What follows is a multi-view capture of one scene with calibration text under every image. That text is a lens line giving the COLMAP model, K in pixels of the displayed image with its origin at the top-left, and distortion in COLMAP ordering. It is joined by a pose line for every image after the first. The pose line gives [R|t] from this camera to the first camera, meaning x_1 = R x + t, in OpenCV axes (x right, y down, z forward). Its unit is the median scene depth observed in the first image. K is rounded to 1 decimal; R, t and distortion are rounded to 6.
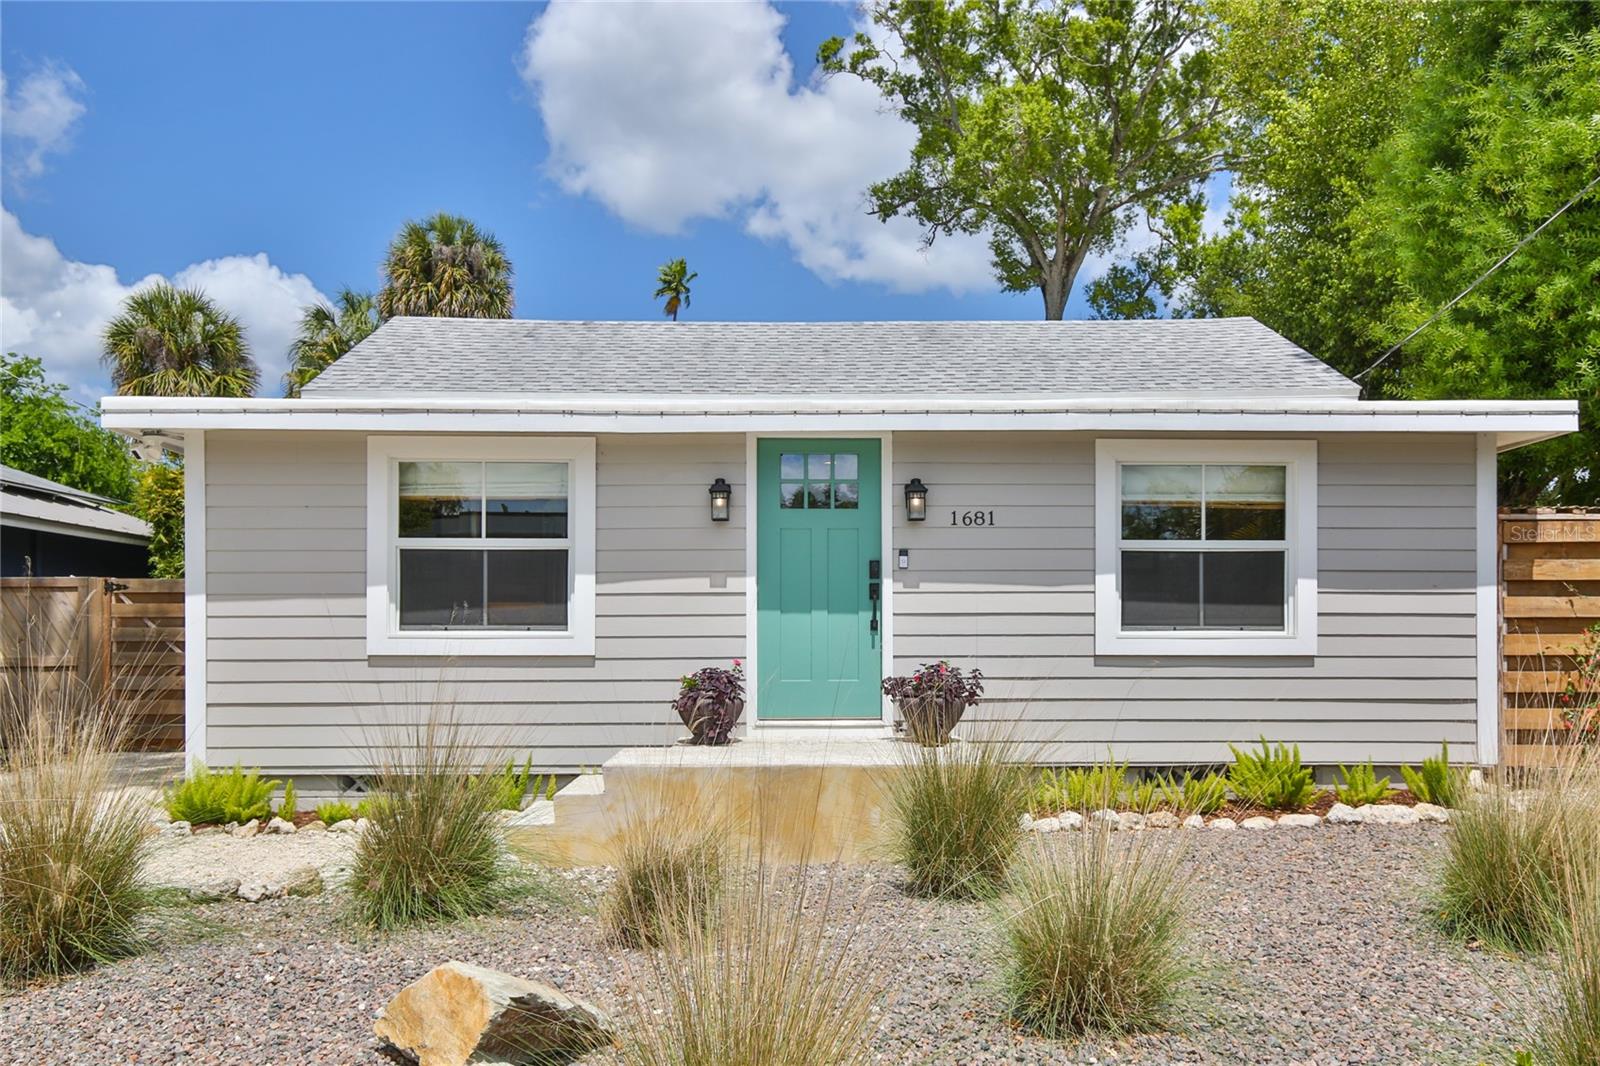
lens RADIAL K [[1191.9, 0, 824.2], [0, 1191.9, 609.3], [0, 0, 1]] dist [0.013803, 0.012478]
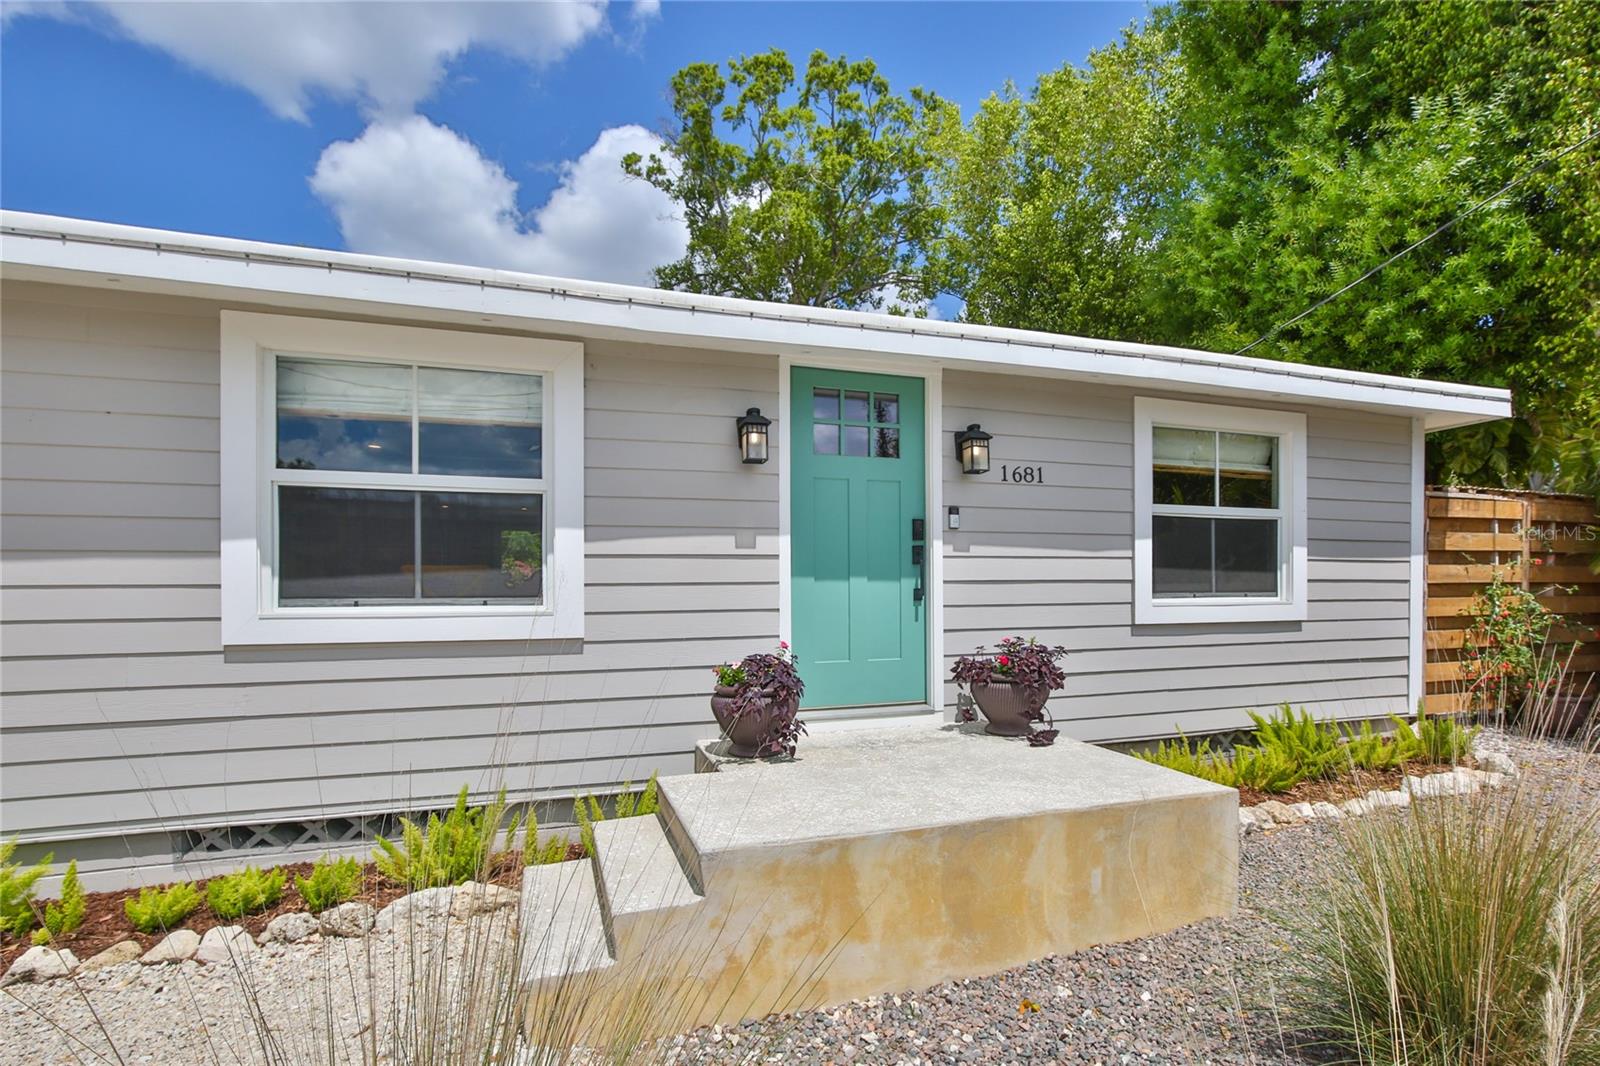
lens RADIAL K [[728.9, 0, 799.6], [0, 728.9, 580.4], [0, 0, 1]] dist [-0.008691, 0.000262]
pose [[0.956346, -0.001385, 0.292232, -0.194105], [-0.002578, 0.999910, 0.013178, -0.003348], [-0.292224, -0.013356, 0.956257, 0.522885]]
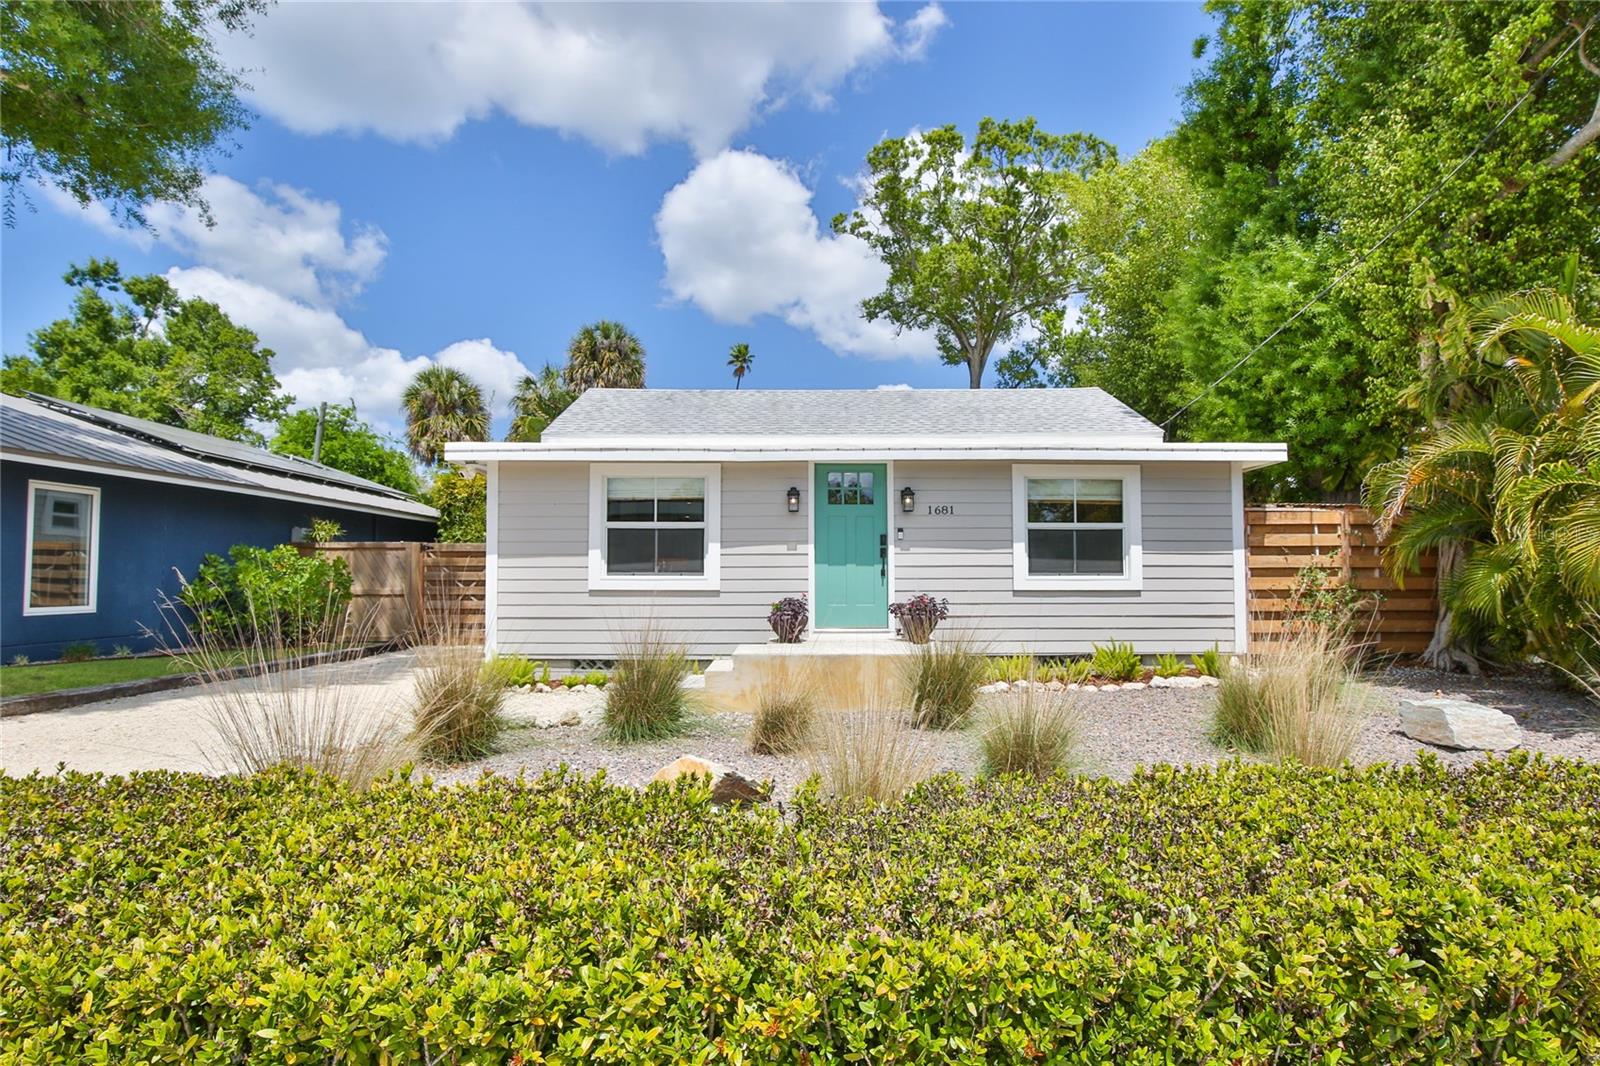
lens RADIAL K [[755.3, 0, 814.6], [0, 755.3, 531.0], [0, 0, 1]] dist [-0.034402, 0.001903]
pose [[0.999876, -0.000419, -0.015739, -0.039250], [-0.000155, 0.999334, -0.036496, -0.006674], [0.015744, 0.036494, 0.999210, -0.082441]]
